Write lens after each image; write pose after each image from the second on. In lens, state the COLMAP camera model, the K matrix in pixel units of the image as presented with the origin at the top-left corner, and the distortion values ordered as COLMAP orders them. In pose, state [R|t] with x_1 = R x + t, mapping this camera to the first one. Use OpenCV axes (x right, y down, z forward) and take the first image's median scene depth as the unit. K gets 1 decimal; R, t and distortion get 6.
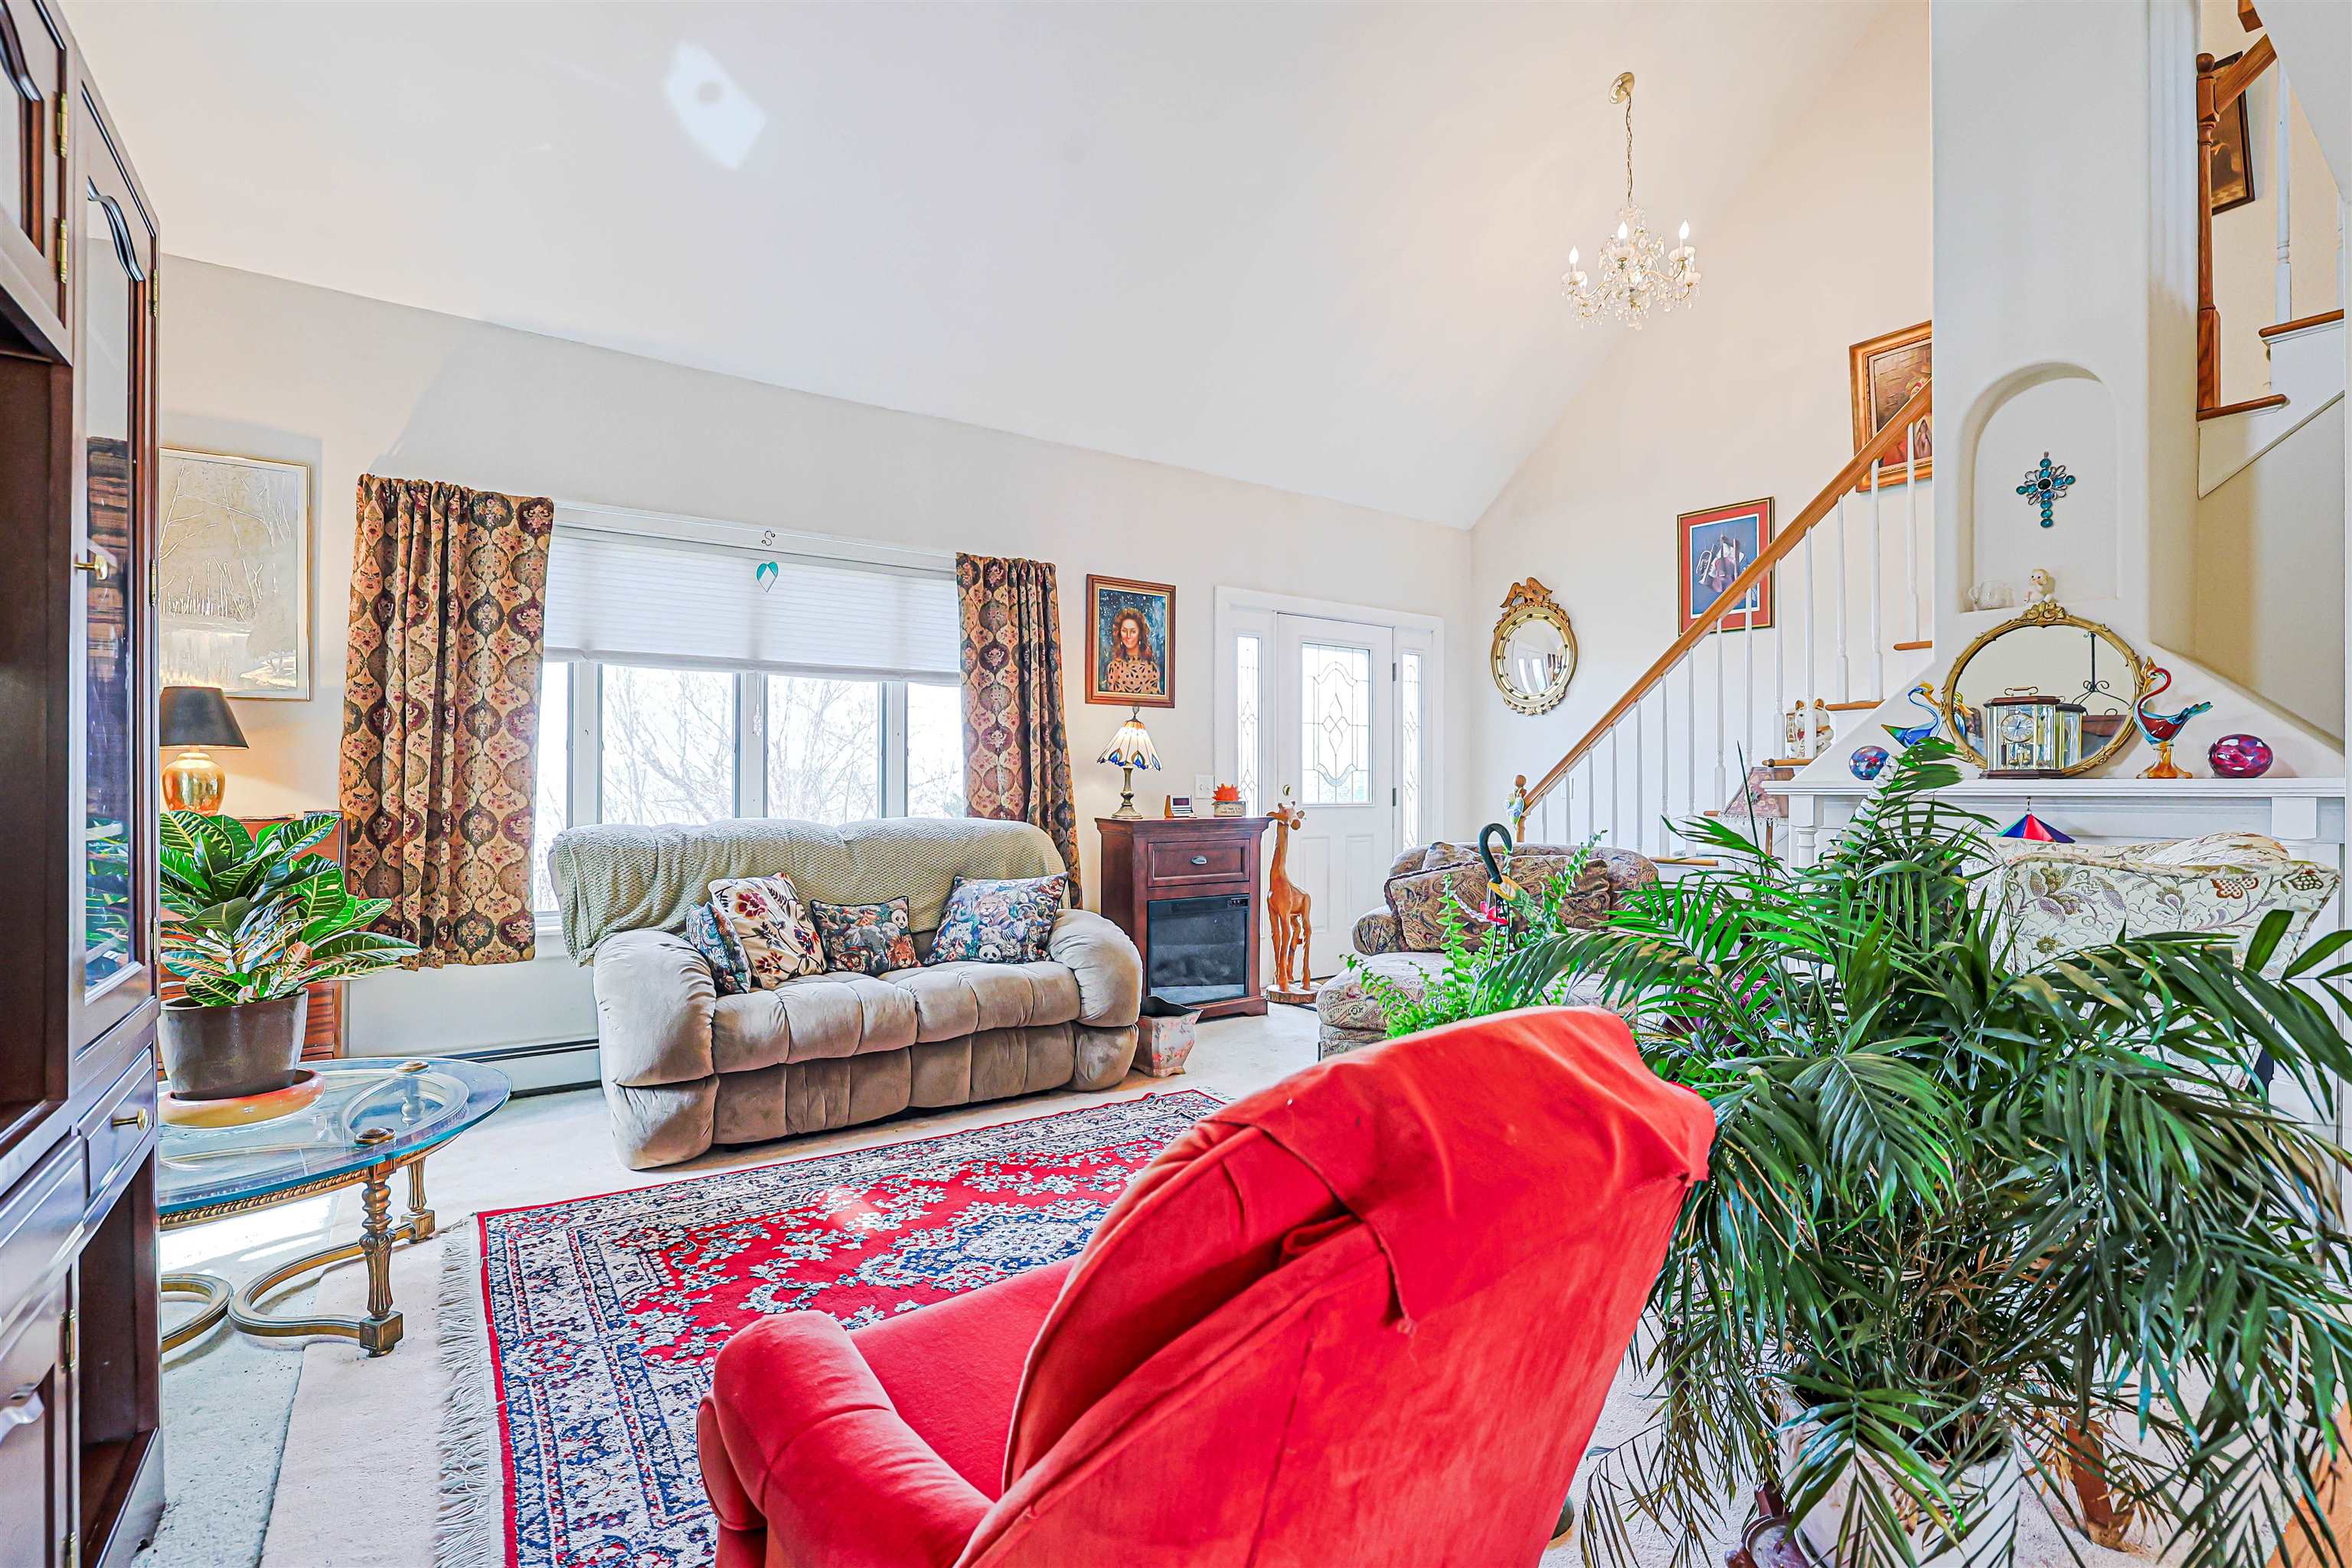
lens RADIAL K [[1073.8, 0, 1173.0], [0, 1073.8, 780.1], [0, 0, 1]] dist [-0.041719, 0.016285]
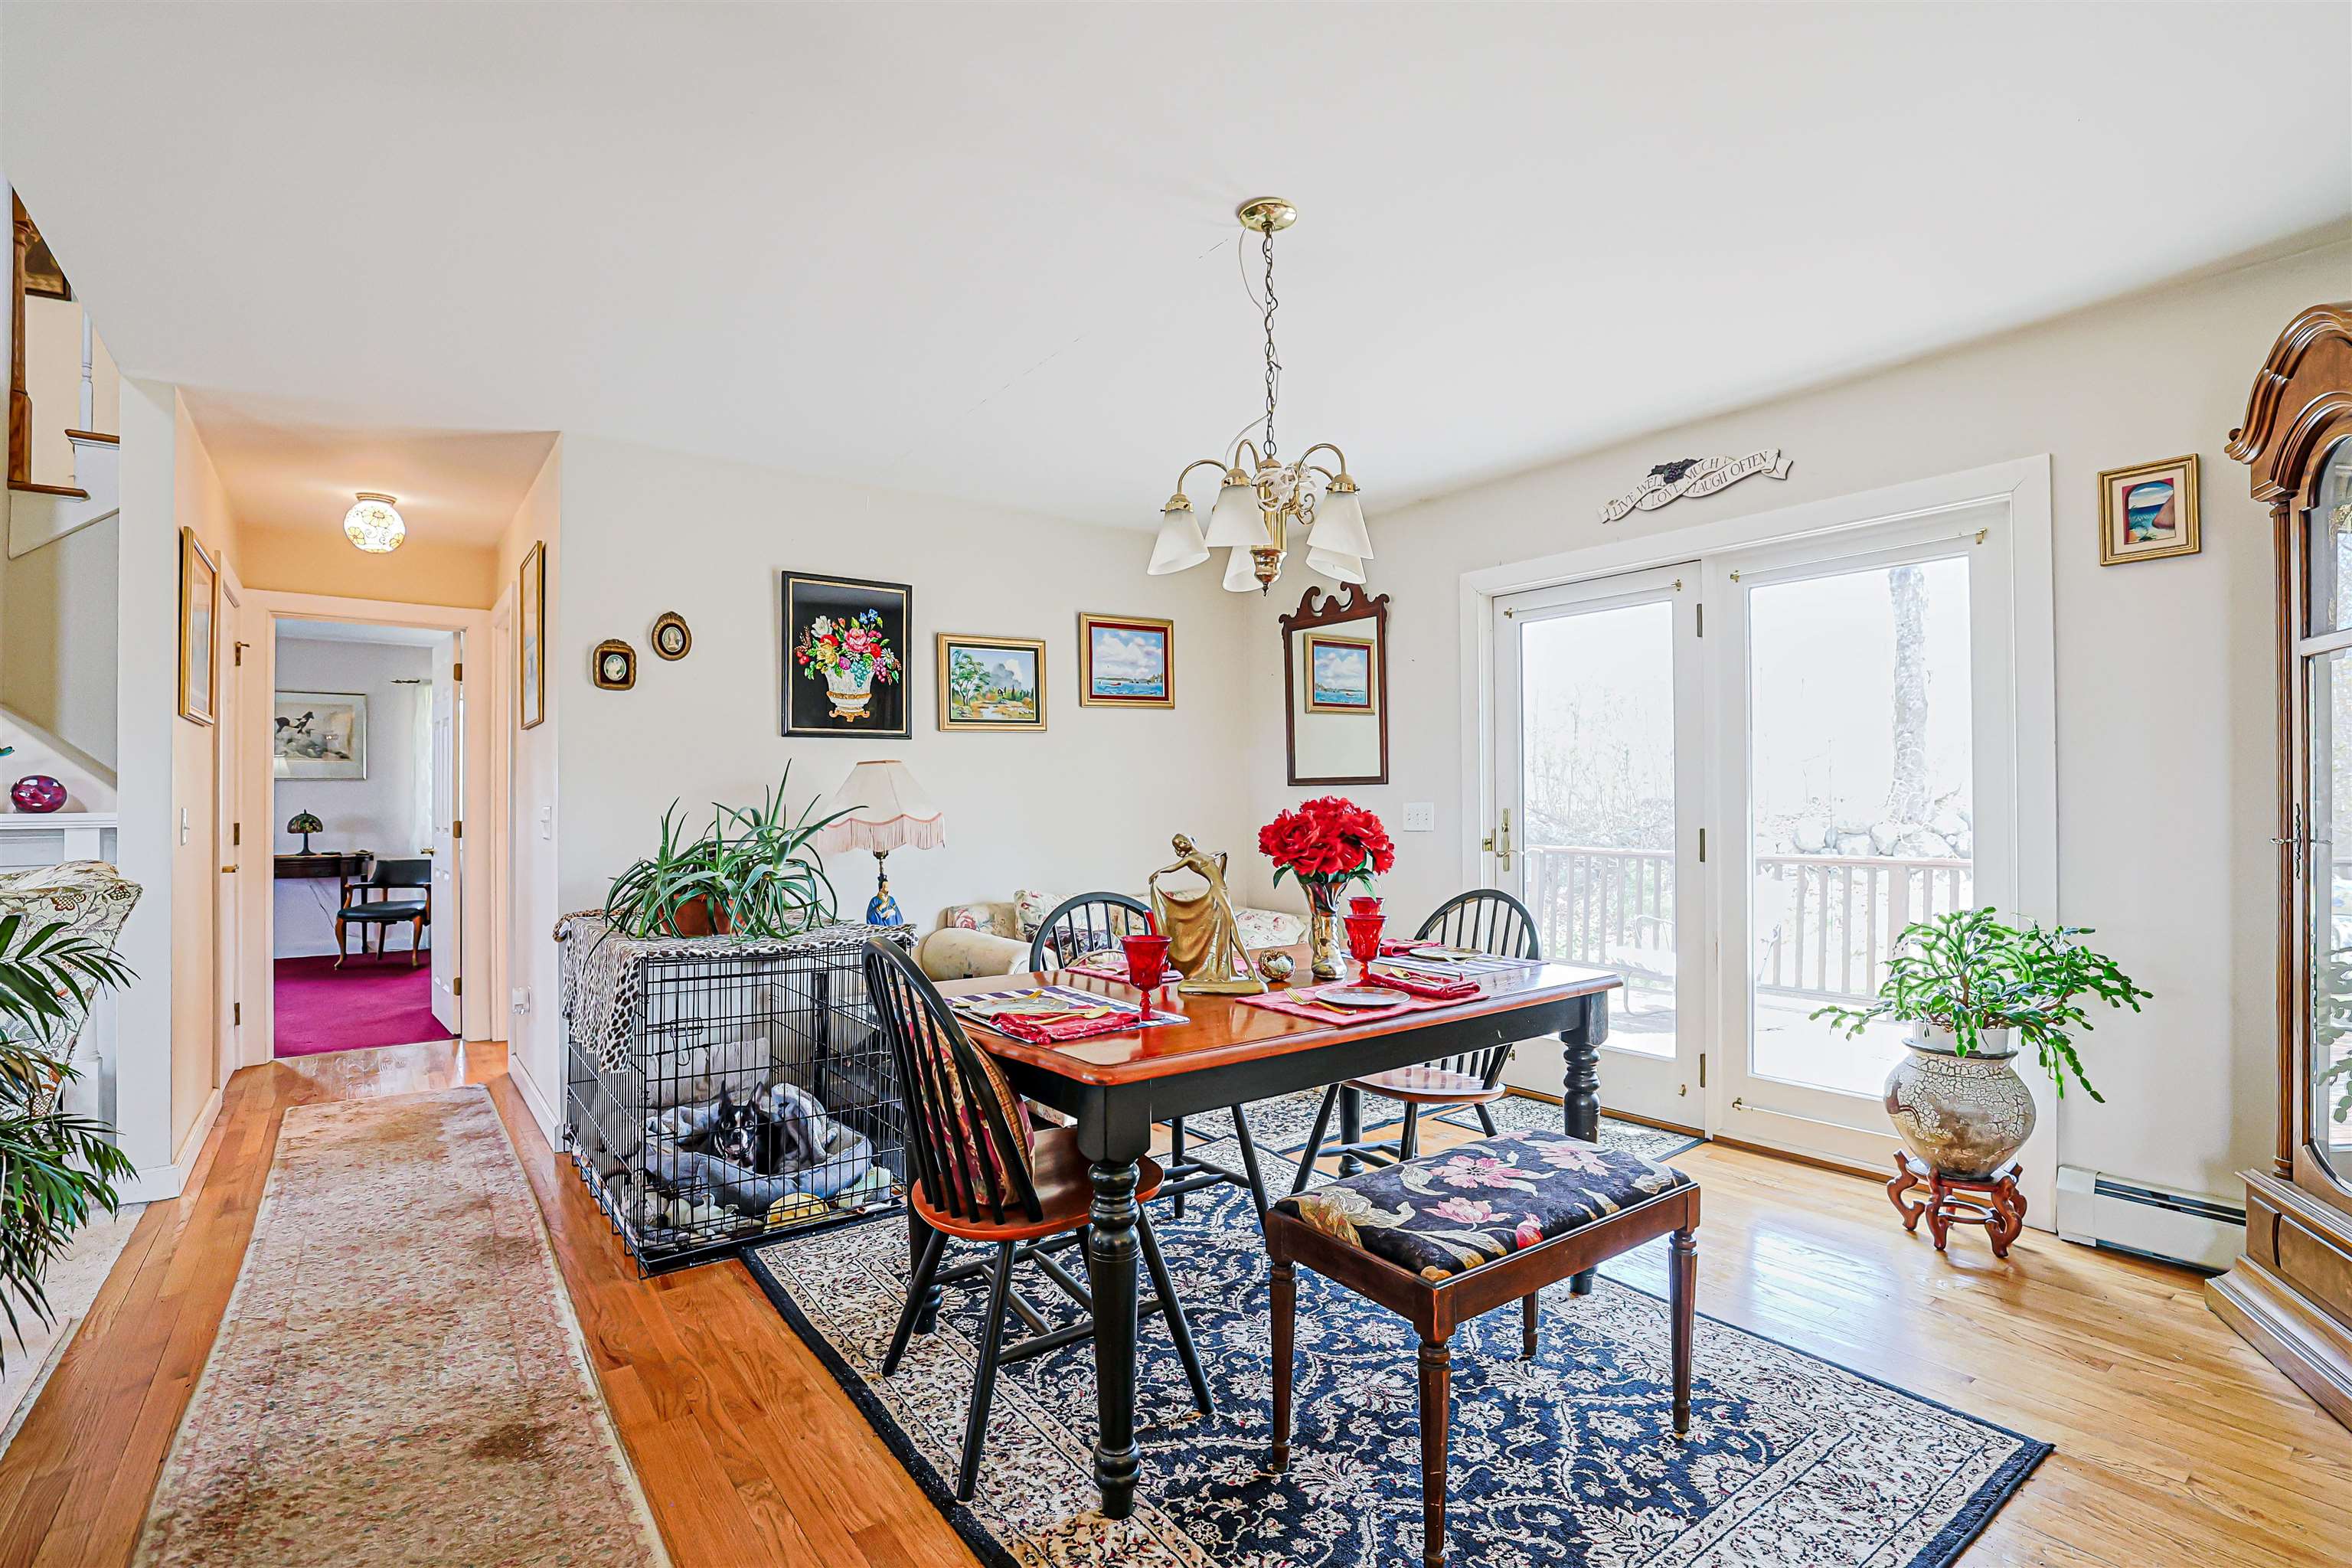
lens RADIAL K [[1086.9, 0, 1176.0], [0, 1086.9, 791.0], [0, 0, 1]] dist [-0.043777, 0.016324]
pose [[-0.025025, 0.005748, 0.999670, -0.114172], [0.000543, 0.999983, -0.005737, -0.010549], [-0.999687, 0.000400, -0.025027, -0.142162]]
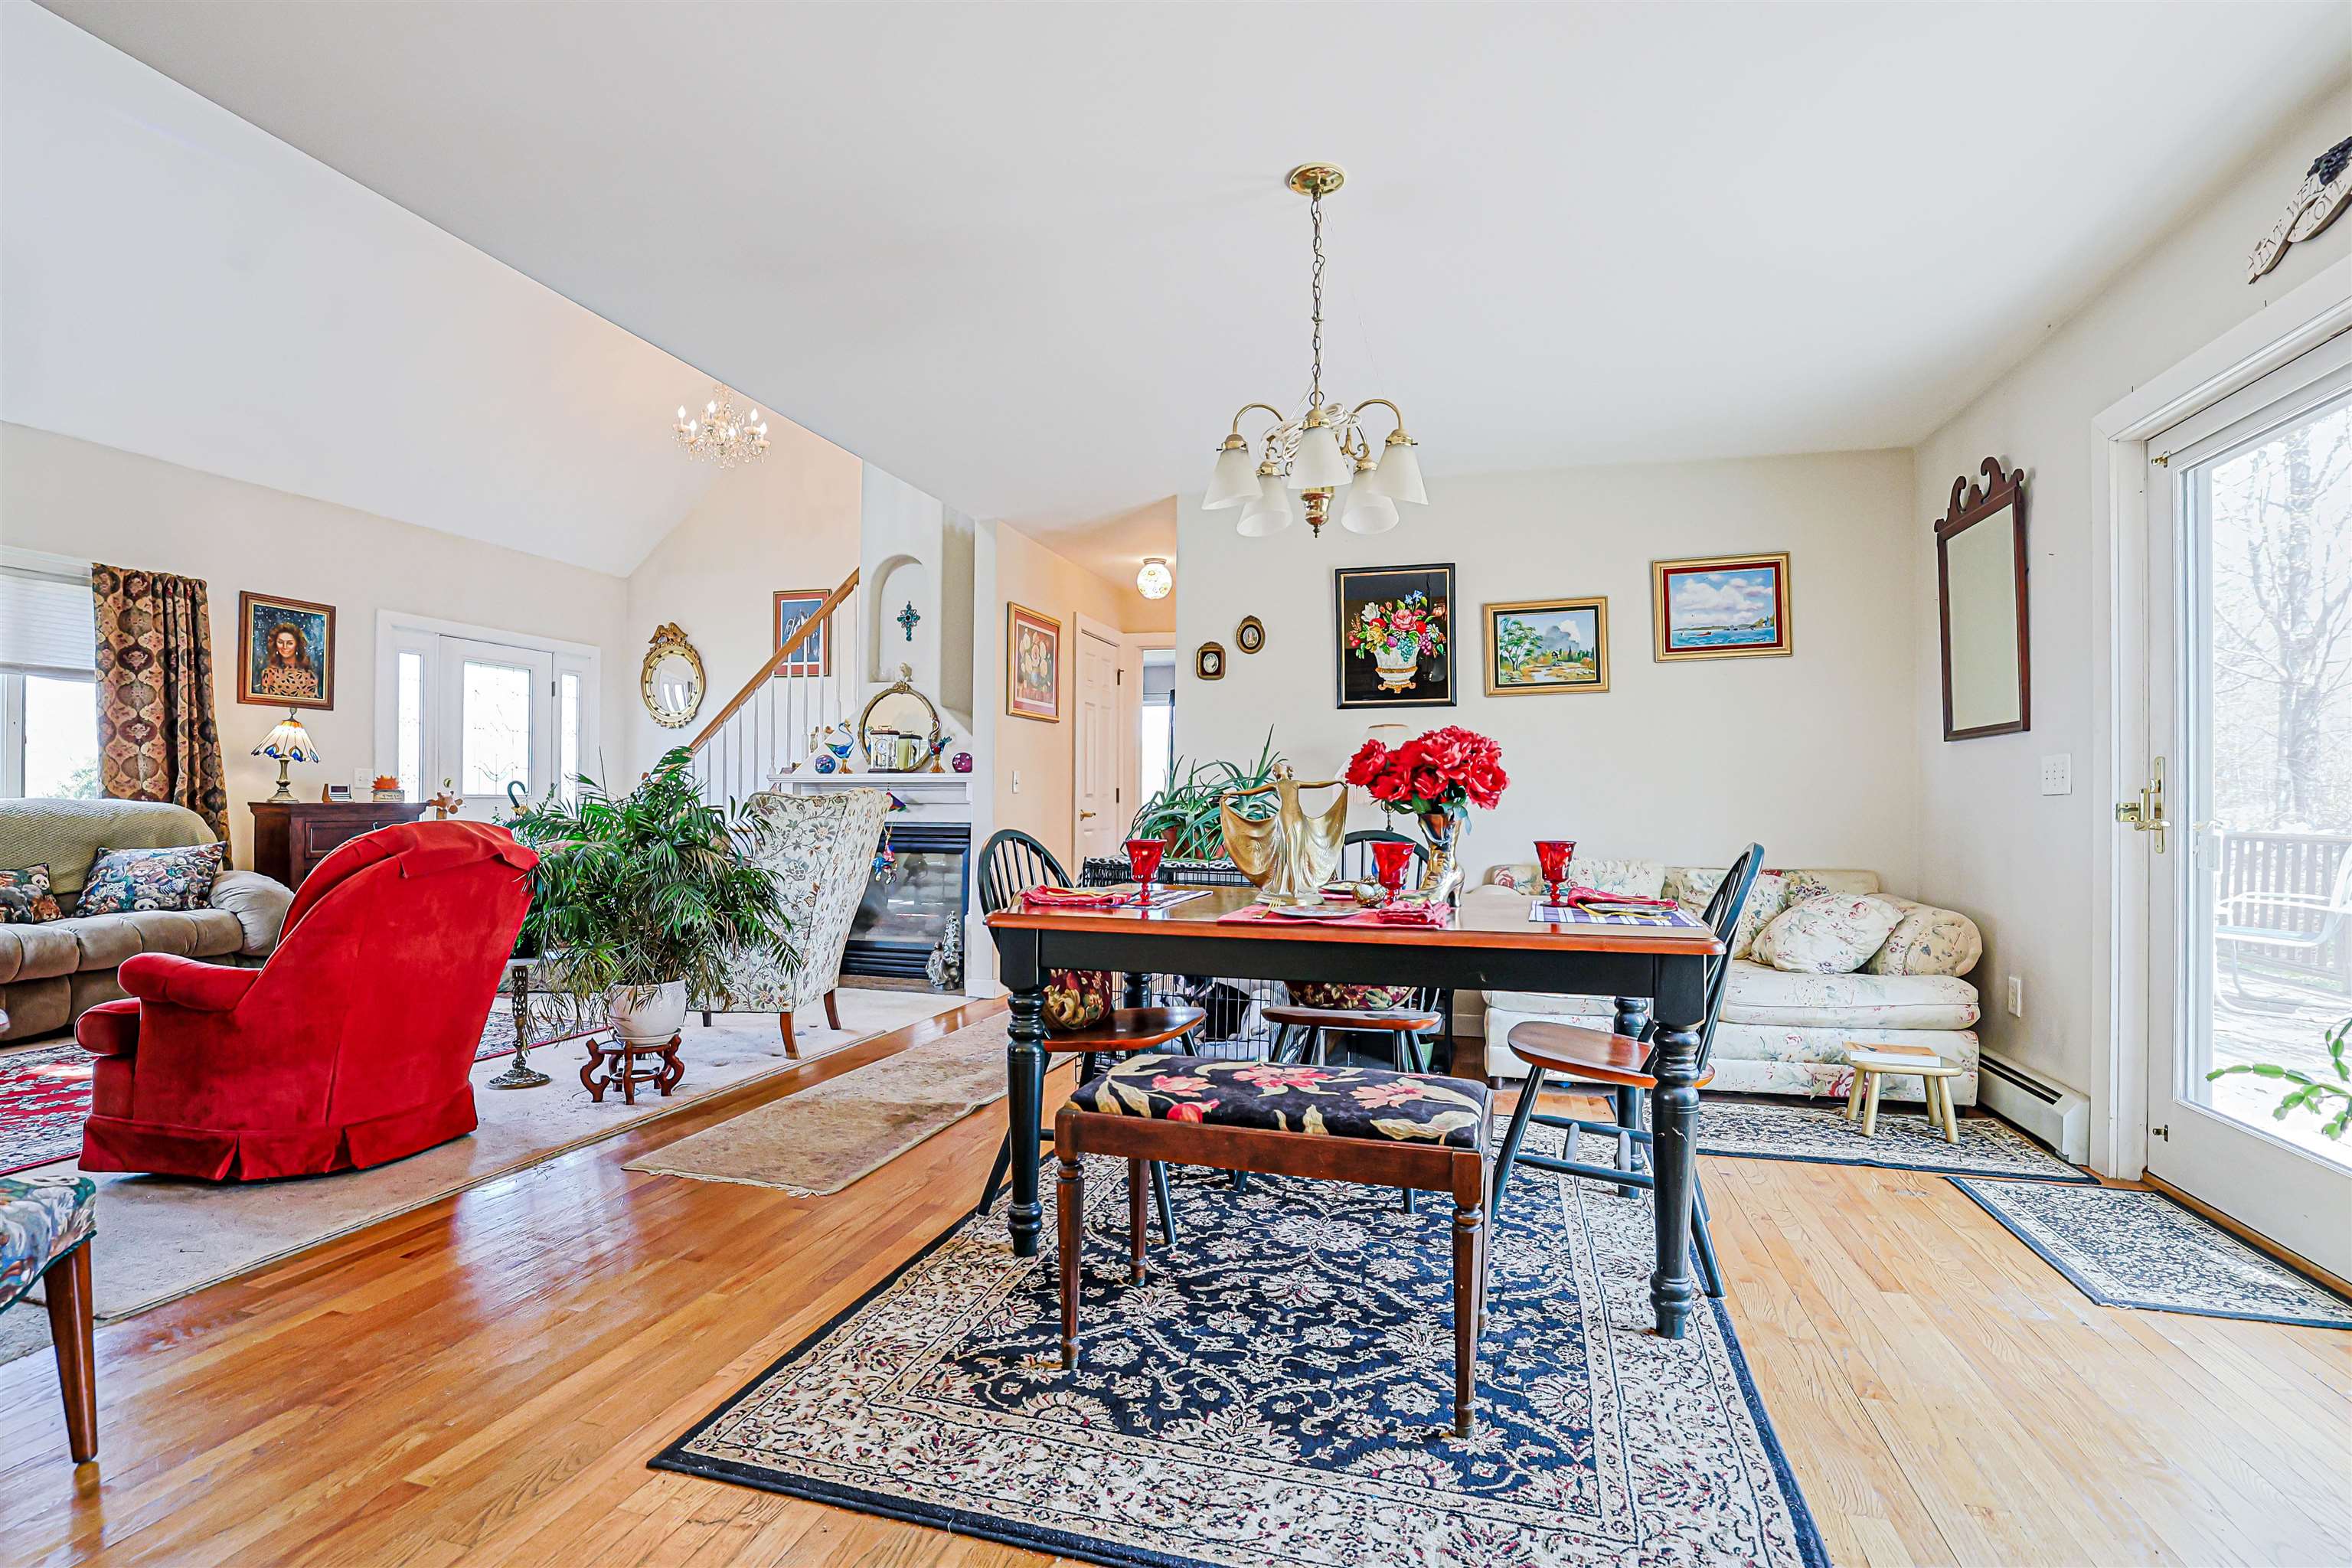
lens RADIAL K [[1086.9, 0, 1176.0], [0, 1086.9, 791.0], [0, 0, 1]] dist [-0.043777, 0.016324]
pose [[0.781049, 0.006054, 0.624440, -0.005291], [-0.005544, 0.999981, -0.002762, 0.021675], [-0.624445, -0.001305, 0.781068, -0.551977]]
